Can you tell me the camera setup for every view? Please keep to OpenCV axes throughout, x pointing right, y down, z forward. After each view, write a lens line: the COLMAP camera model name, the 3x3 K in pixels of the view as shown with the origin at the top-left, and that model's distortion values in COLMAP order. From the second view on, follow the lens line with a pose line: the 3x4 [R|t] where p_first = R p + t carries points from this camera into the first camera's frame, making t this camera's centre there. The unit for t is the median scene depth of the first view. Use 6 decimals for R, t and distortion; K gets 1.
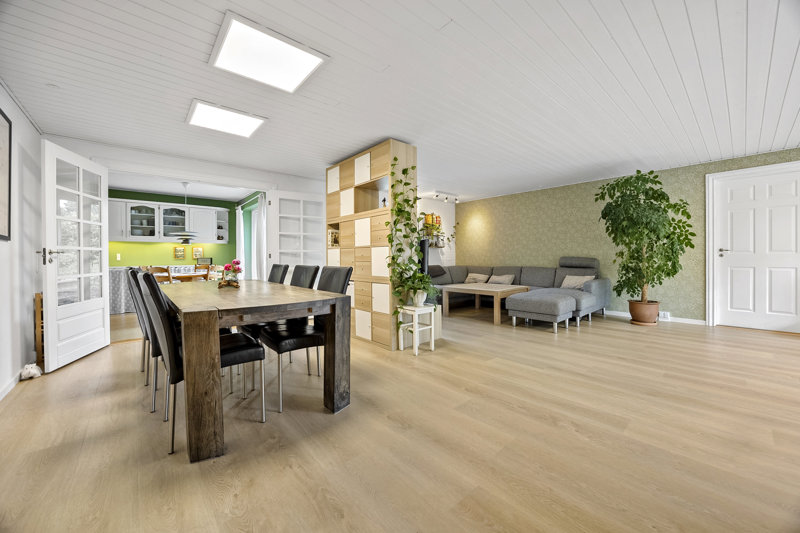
lens RADIAL K [[302.8, 0, 414.2], [0, 302.8, 261.1], [0, 0, 1]] dist [-0.024529, 0.000071]
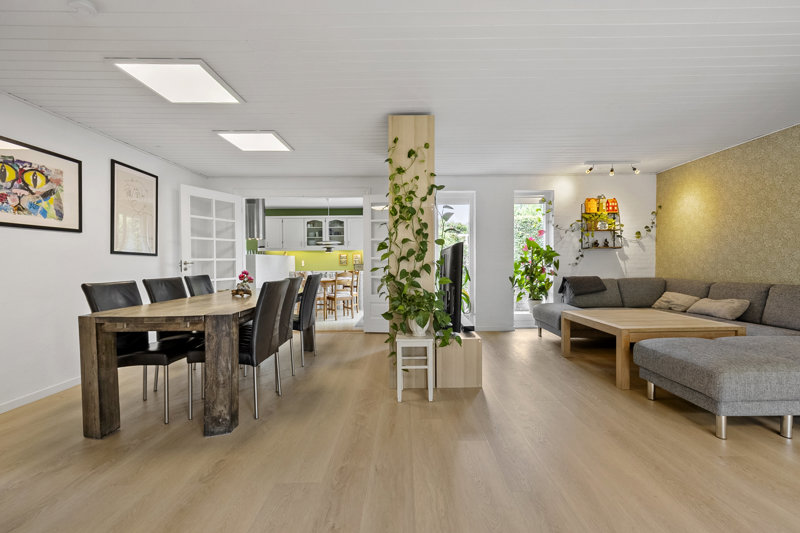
lens RADIAL K [[351.2, 0, 405.0], [0, 351.2, 272.0], [0, 0, 1]] dist [0.002303, 0.000438]
pose [[0.749682, 0.018158, -0.661549, 0.294443], [-0.002863, 0.999703, 0.024195, -0.014237], [0.661792, -0.016245, 0.749511, 0.184670]]
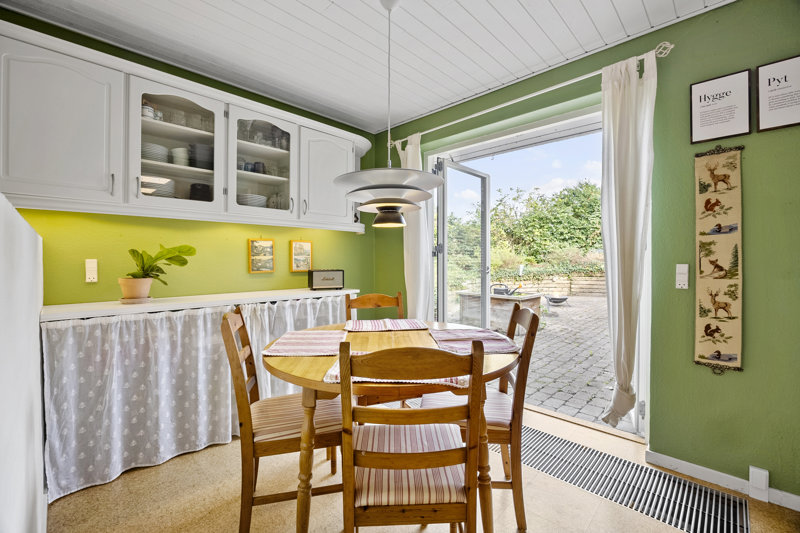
lens RADIAL K [[368.0, 0, 418.6], [0, 368.0, 264.3], [0, 0, 1]] dist [-0.001075, -0.000262]
pose [[0.996544, 0.009980, 0.082468, -0.718749], [-0.010409, 0.999934, 0.004776, -0.024865], [-0.082415, -0.005618, 0.996582, 0.624278]]
